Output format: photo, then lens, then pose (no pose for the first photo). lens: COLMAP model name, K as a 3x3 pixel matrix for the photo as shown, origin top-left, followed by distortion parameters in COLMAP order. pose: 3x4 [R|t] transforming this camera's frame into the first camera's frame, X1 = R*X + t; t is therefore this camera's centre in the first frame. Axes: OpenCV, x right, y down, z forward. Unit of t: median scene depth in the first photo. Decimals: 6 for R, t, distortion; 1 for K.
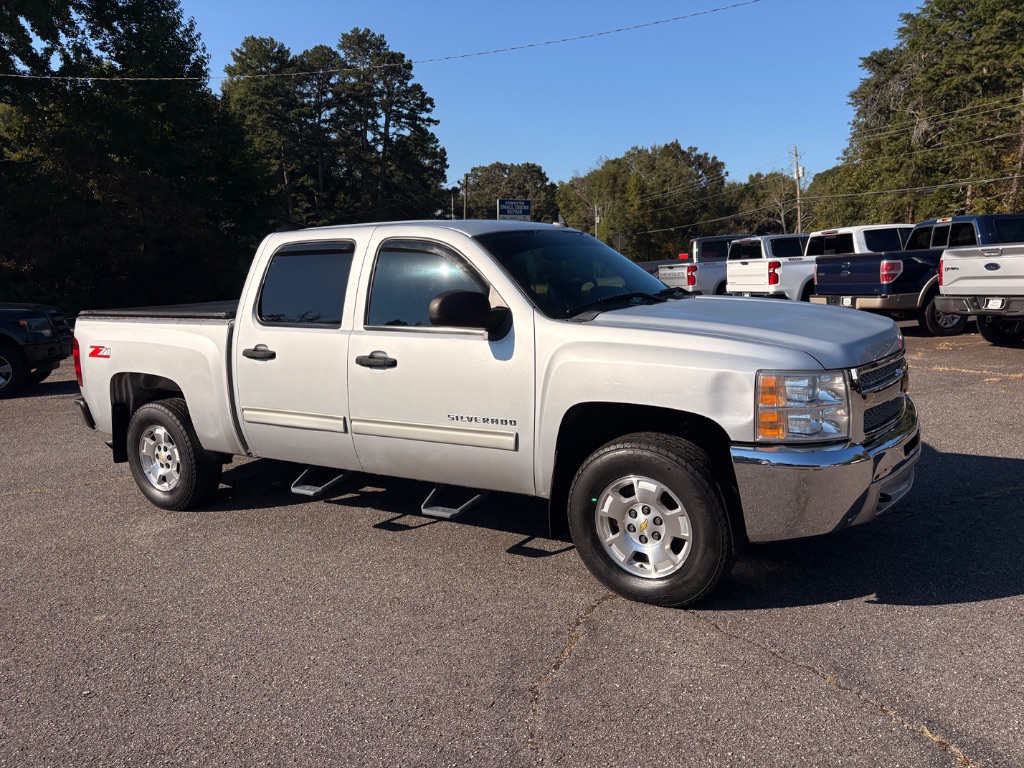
lens RADIAL K [[788.3, 0, 511.8], [0, 788.3, 379.6], [0, 0, 1]] dist [0.046989, -0.050204]
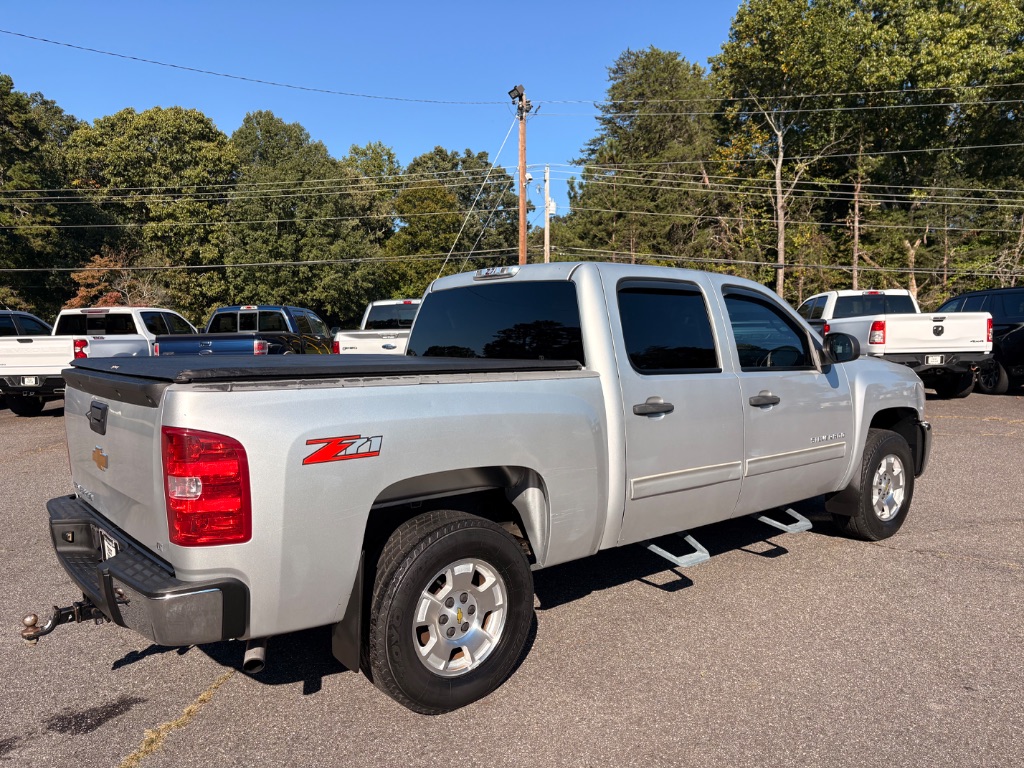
lens RADIAL K [[788.3, 0, 517.6], [0, 788.3, 392.6], [0, 0, 1]] dist [0.046989, -0.050204]
pose [[0.287091, -0.030240, 0.957426, -0.115514], [0.131554, 0.991276, -0.008138, -0.006168], [-0.948827, 0.128290, 0.288564, 0.091355]]
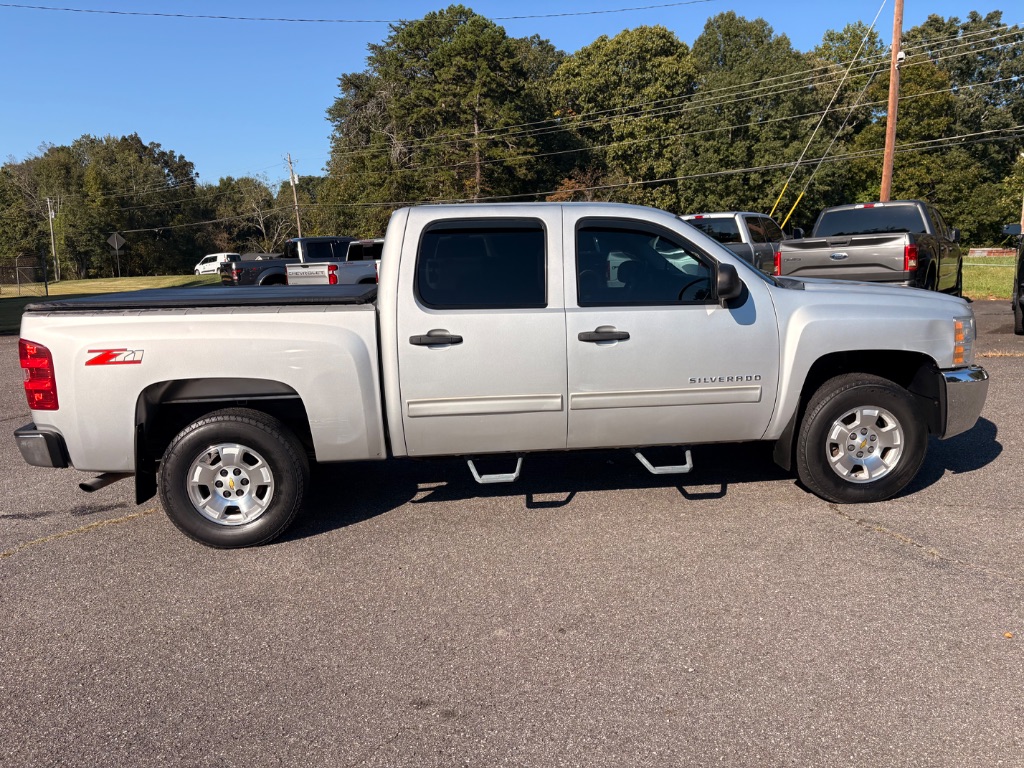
lens RADIAL K [[788.3, 0, 501.2], [0, 788.3, 387.5], [0, 0, 1]] dist [0.046989, -0.050204]
pose [[0.790053, -0.084584, 0.607176, -0.083059], [0.083209, 0.996066, 0.030488, 0.000111], [-0.607366, 0.026436, 0.793982, 0.023731]]
